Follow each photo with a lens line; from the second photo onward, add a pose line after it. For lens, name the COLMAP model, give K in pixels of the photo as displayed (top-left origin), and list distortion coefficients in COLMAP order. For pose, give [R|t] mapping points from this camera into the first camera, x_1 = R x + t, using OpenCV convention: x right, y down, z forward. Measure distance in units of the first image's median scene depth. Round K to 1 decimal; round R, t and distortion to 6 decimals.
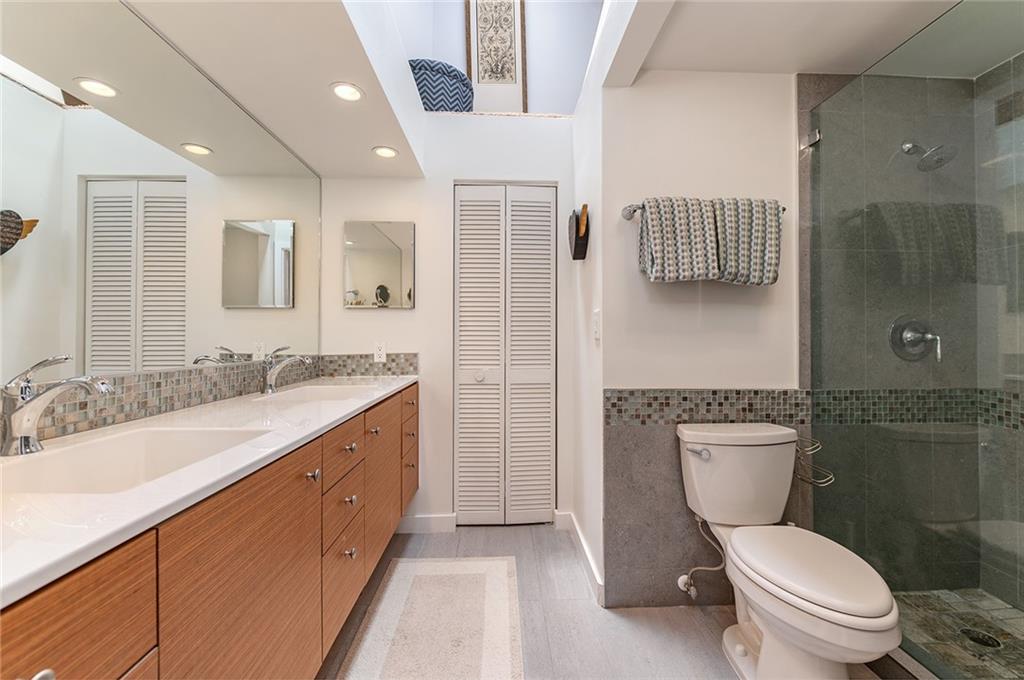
lens RADIAL K [[414.7, 0, 518.6], [0, 414.7, 332.3], [0, 0, 1]] dist [-0.001157, -0.000541]
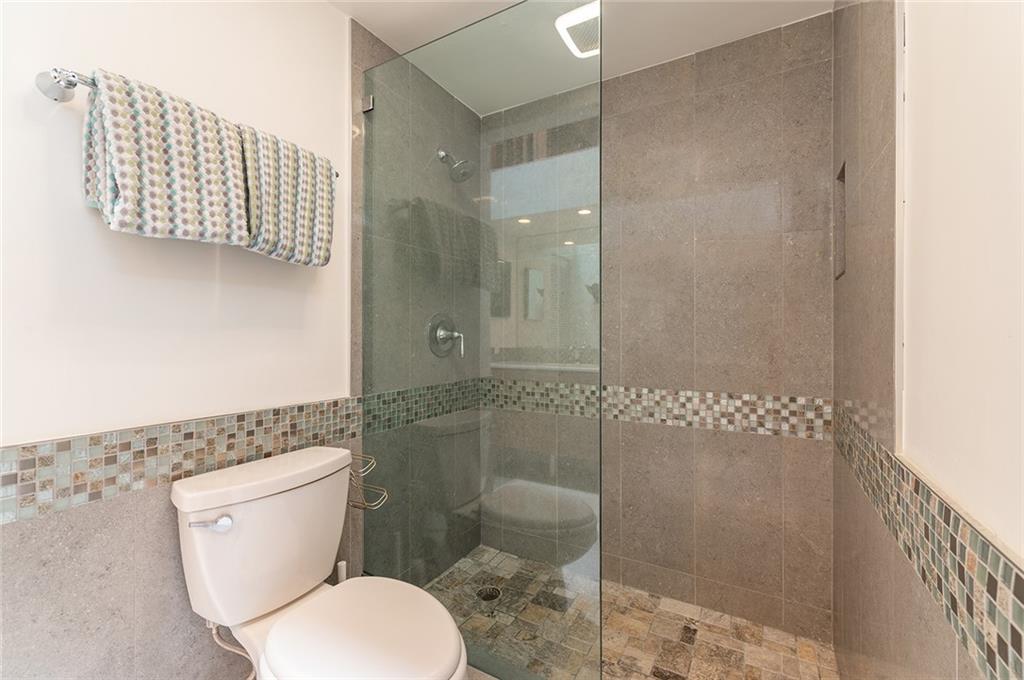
lens RADIAL K [[420.4, 0, 518.0], [0, 420.4, 333.0], [0, 0, 1]] dist [-0.001728, -0.000218]
pose [[0.525954, 0.003086, 0.850508, 0.138829], [-0.006545, 0.999978, 0.000418, 0.005332], [-0.850488, -0.005786, 0.525962, 0.279784]]
